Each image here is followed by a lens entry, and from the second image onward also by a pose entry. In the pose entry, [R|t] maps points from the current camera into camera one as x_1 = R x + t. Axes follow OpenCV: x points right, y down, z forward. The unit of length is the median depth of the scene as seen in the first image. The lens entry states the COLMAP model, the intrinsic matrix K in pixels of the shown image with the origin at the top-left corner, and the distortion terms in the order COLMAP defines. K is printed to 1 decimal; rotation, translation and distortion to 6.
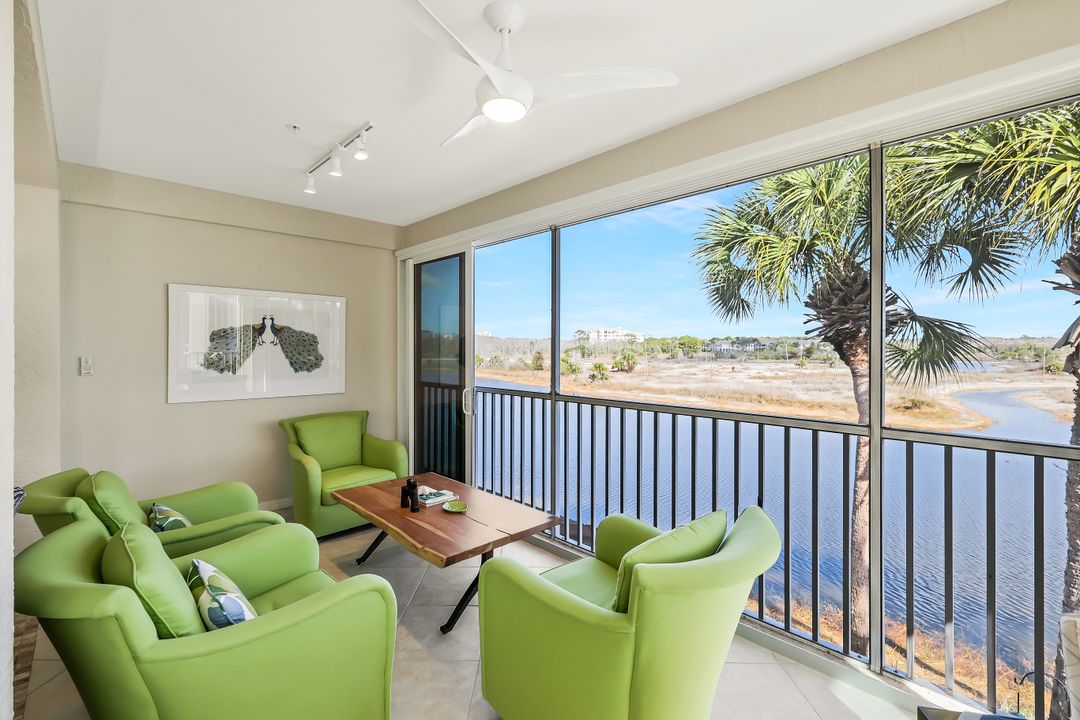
lens RADIAL K [[479.1, 0, 527.9], [0, 479.1, 350.6], [0, 0, 1]] dist [-0.001184, -0.000131]
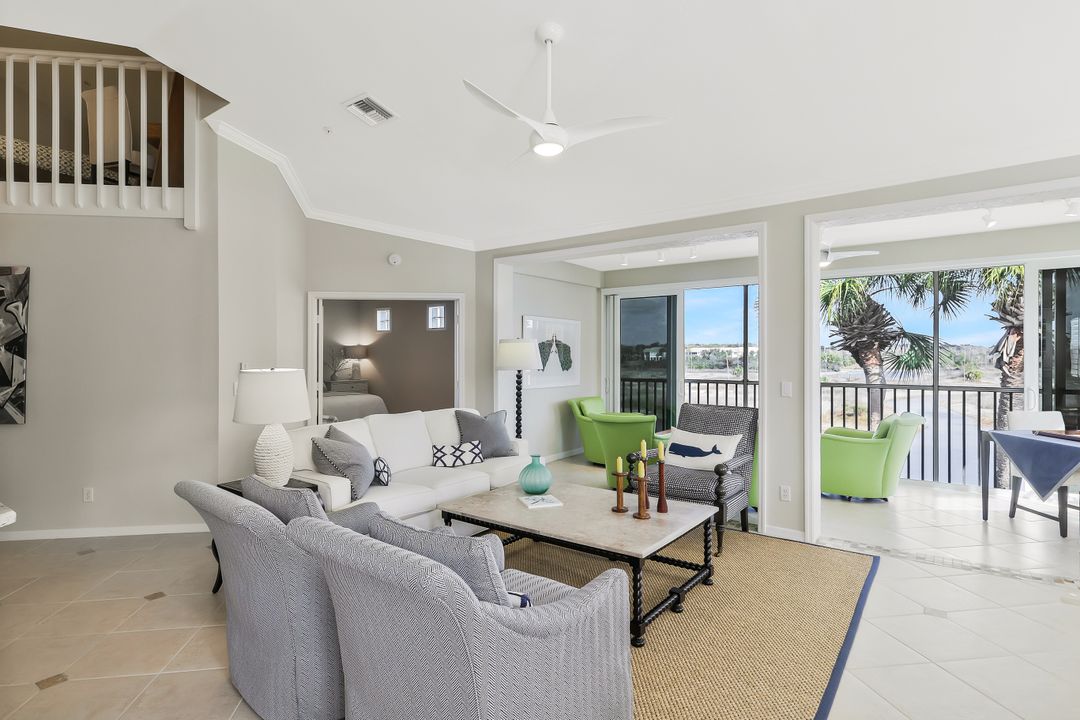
lens RADIAL K [[556.6, 0, 507.3], [0, 556.6, 360.9], [0, 0, 1]] dist [0.003032, -0.005828]
pose [[0.989588, -0.003176, 0.143891, -0.845786], [0.002921, 0.999994, 0.001979, 0.009011], [-0.143896, -0.001538, 0.989592, -0.679390]]
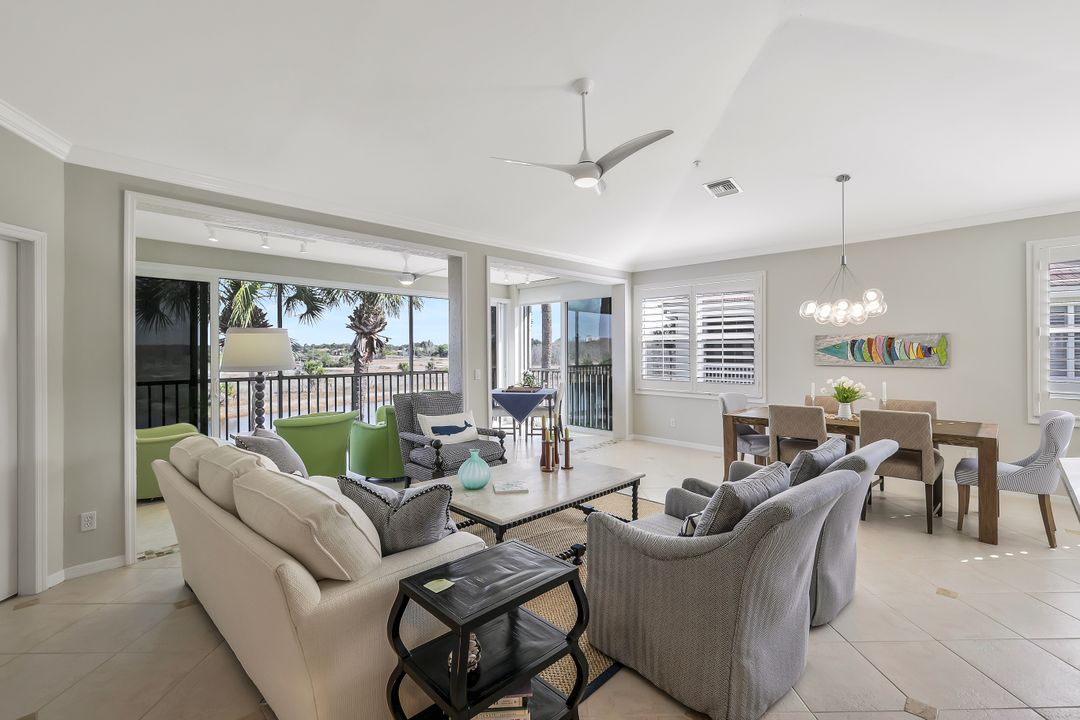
lens RADIAL K [[479.1, 0, 544.1], [0, 479.1, 351.1], [0, 0, 1]] dist [-0.001184, -0.000131]
pose [[-0.054023, -0.002017, 0.998538, -1.396246], [0.015546, 0.999875, 0.002860, 0.004171], [-0.998419, 0.015678, -0.053985, 0.075172]]
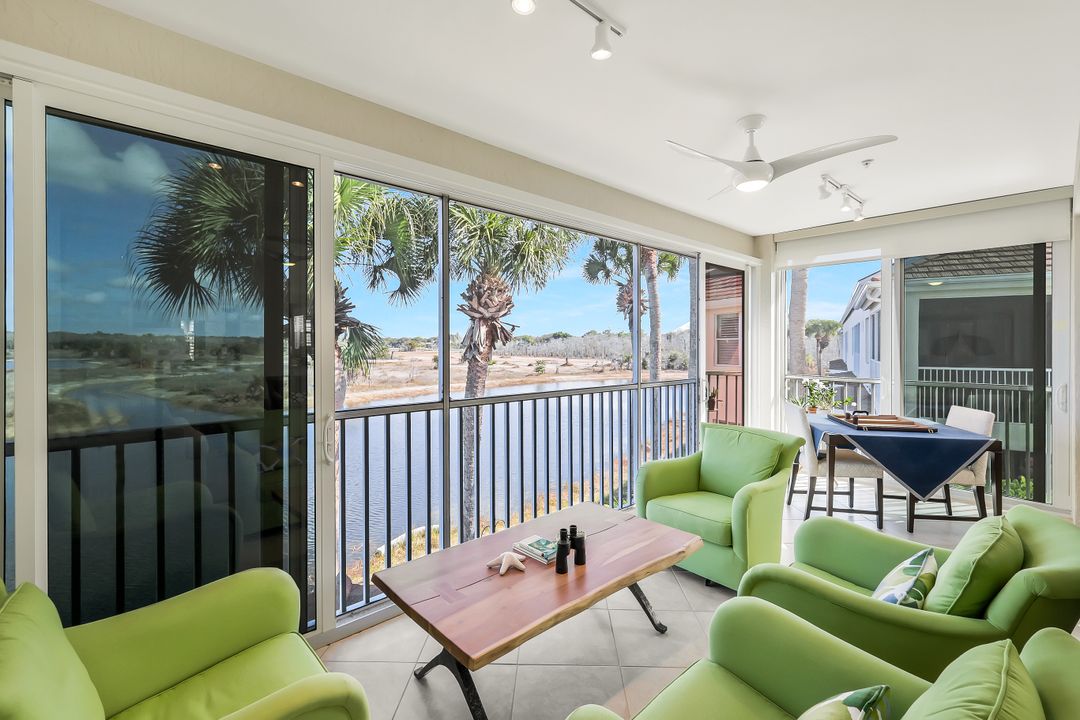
lens RADIAL K [[479.1, 0, 543.6], [0, 479.1, 344.1], [0, 0, 1]] dist [-0.001184, -0.000131]
pose [[-0.002860, -0.000821, 0.999996, -0.589298], [0.008358, 0.999965, 0.000845, -0.004415], [-0.999961, 0.008360, -0.002853, 0.644422]]
